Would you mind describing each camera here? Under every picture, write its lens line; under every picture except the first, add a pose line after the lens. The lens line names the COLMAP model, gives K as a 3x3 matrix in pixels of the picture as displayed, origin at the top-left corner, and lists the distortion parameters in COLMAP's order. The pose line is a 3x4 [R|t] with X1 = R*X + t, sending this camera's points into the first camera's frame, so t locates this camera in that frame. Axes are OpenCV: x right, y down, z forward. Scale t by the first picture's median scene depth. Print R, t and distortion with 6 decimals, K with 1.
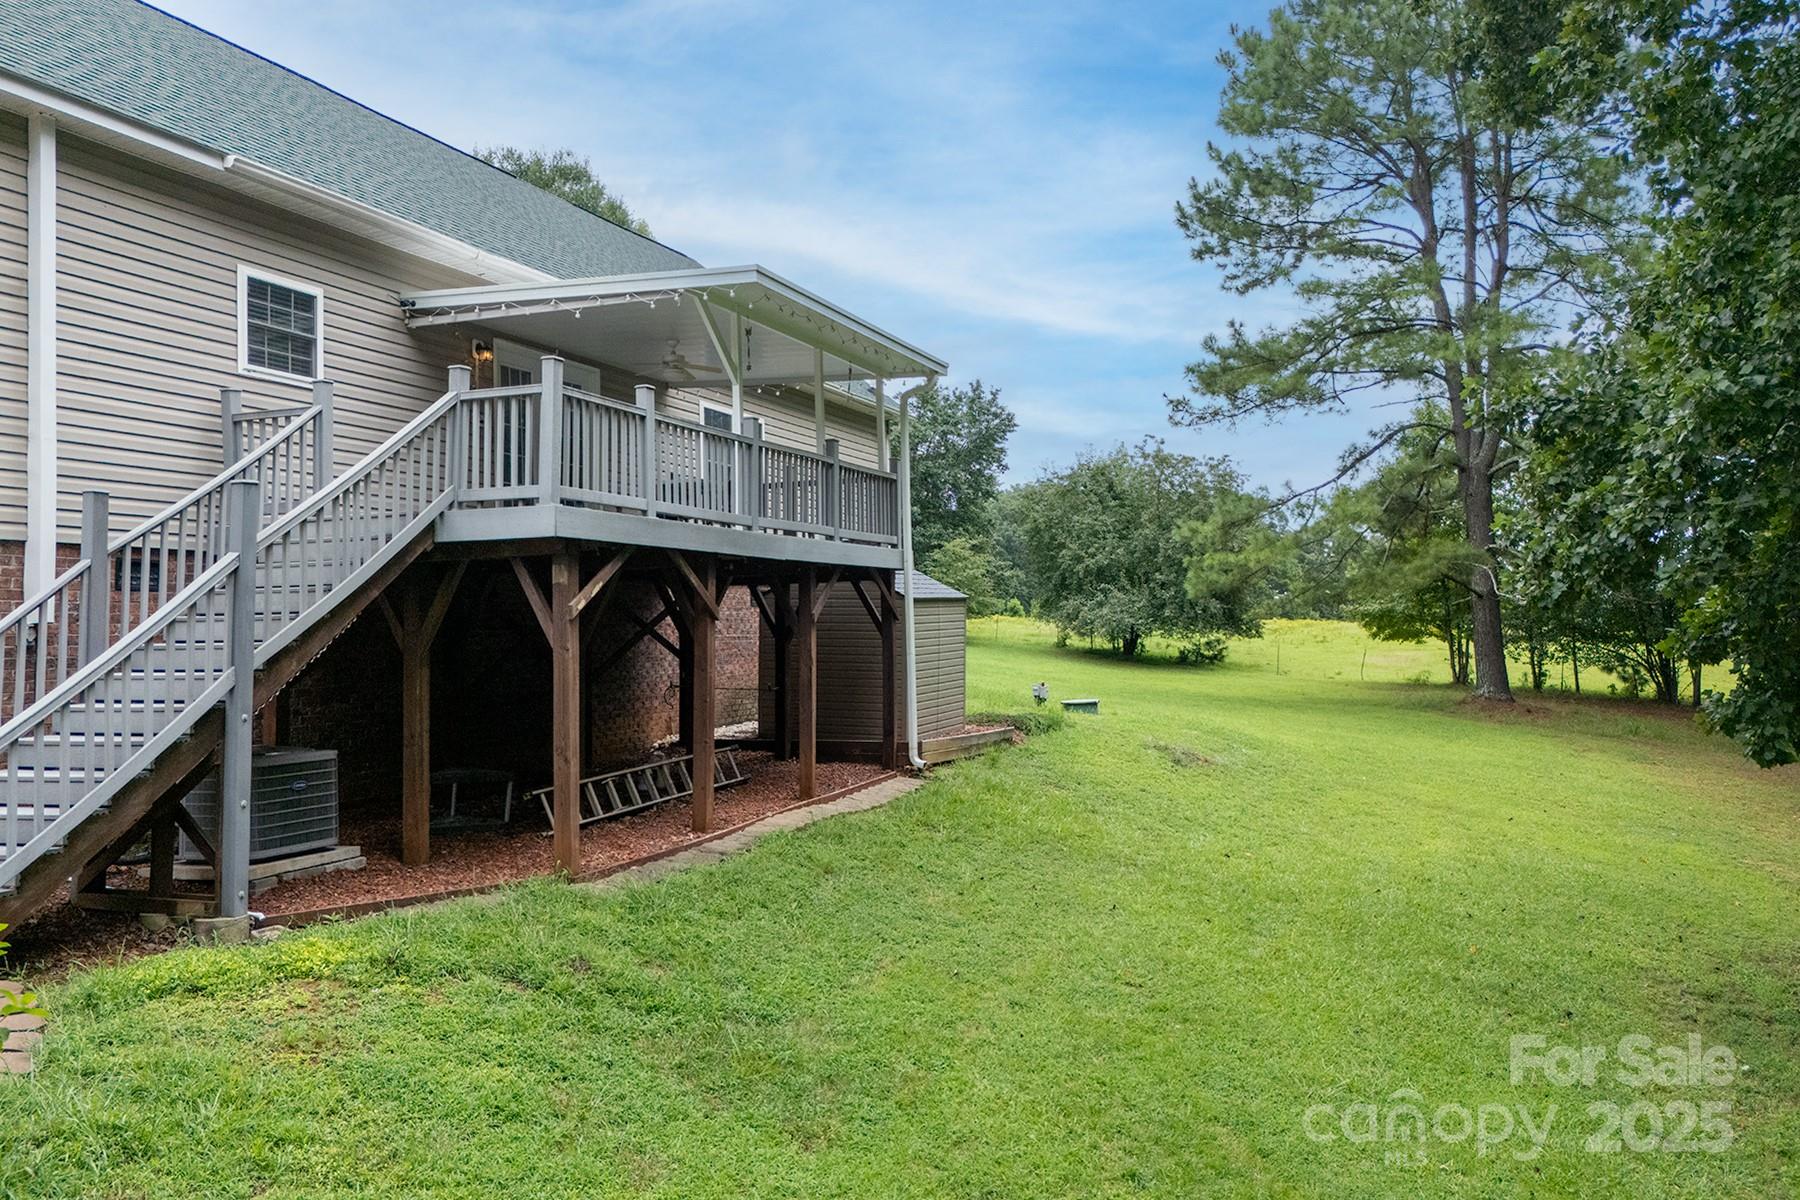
lens RADIAL K [[1216.1, 0, 900.0], [0, 1216.1, 600.0], [0, 0, 1]] dist [-0.083109, 0.002545]
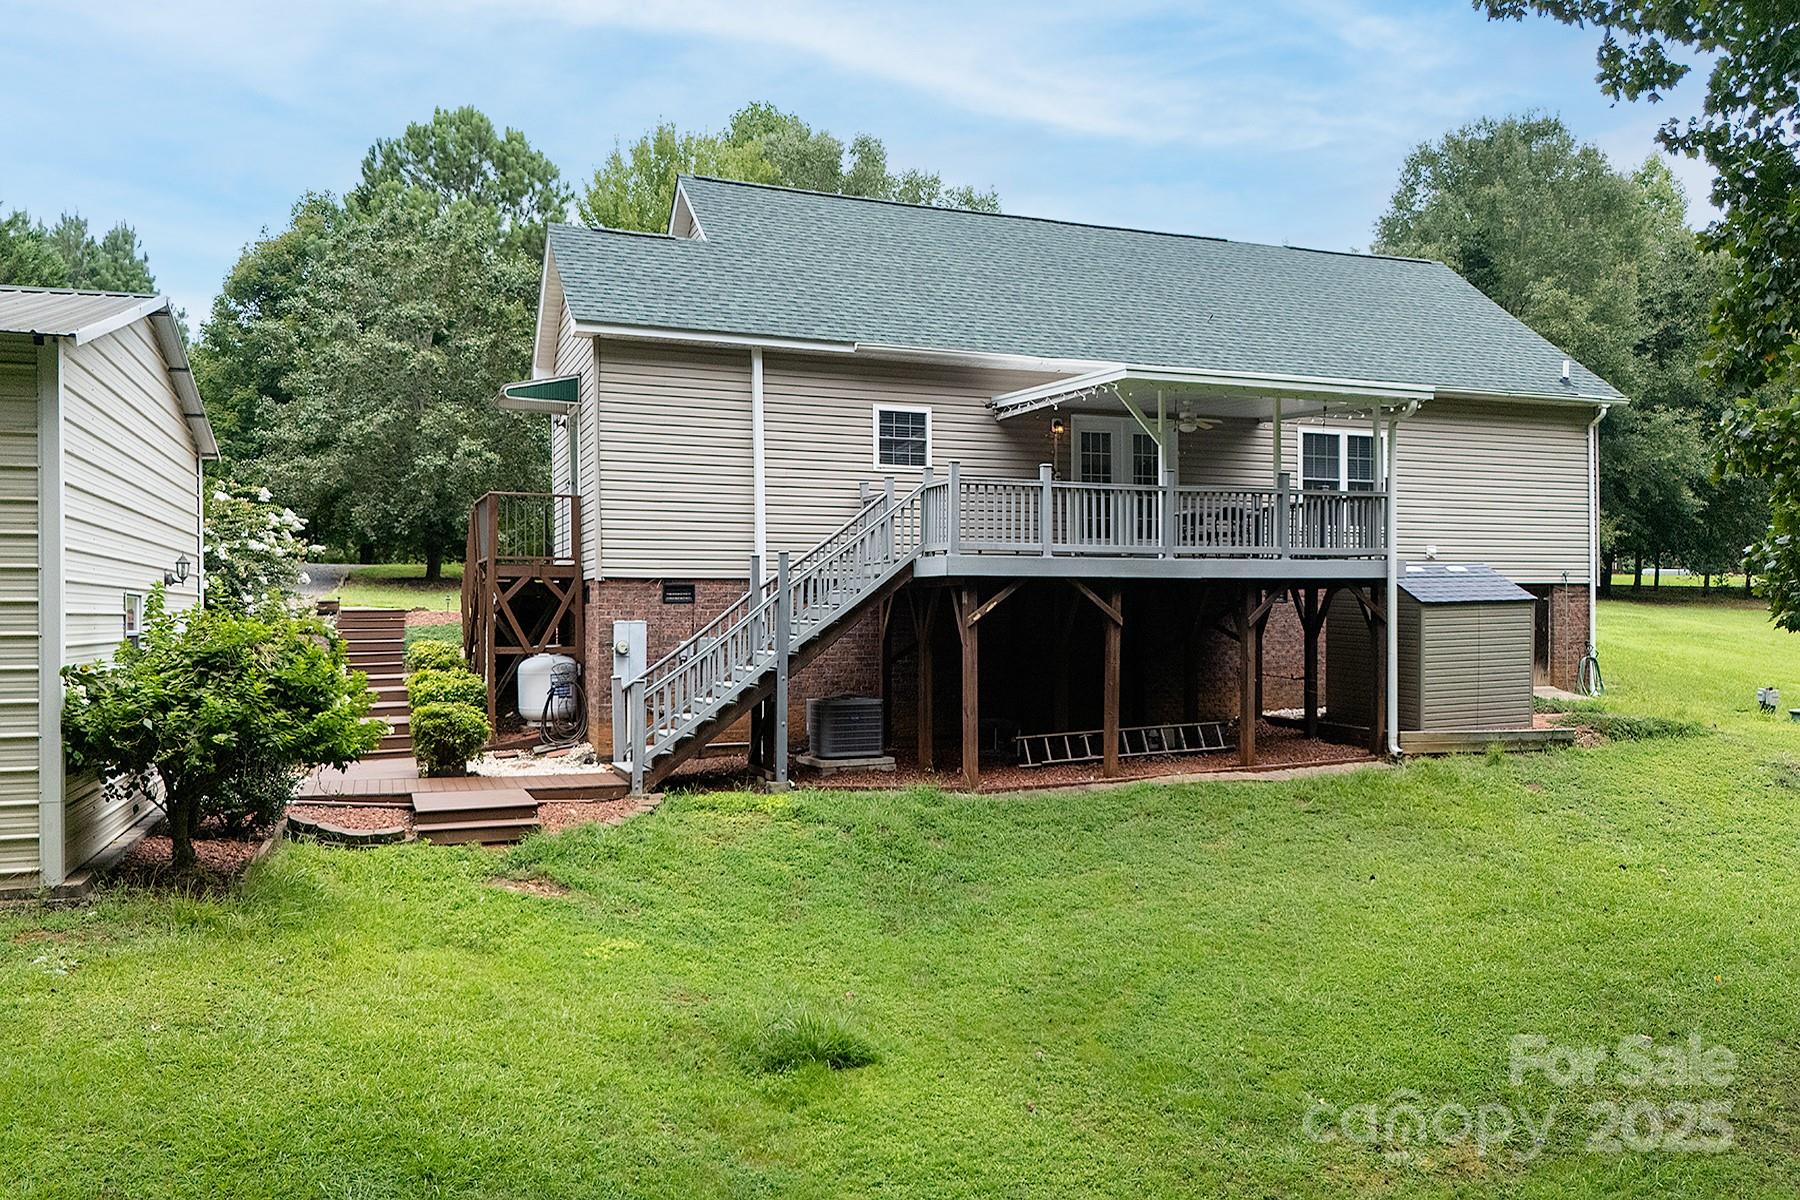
lens RADIAL K [[1216.1, 0, 900.0], [0, 1216.1, 600.0], [0, 0, 1]] dist [-0.083109, 0.002545]
pose [[0.633543, 0.011973, -0.773615, 0.771183], [0.014139, 0.999534, 0.027048, -0.054193], [0.773578, -0.028074, 0.633079, -0.058964]]
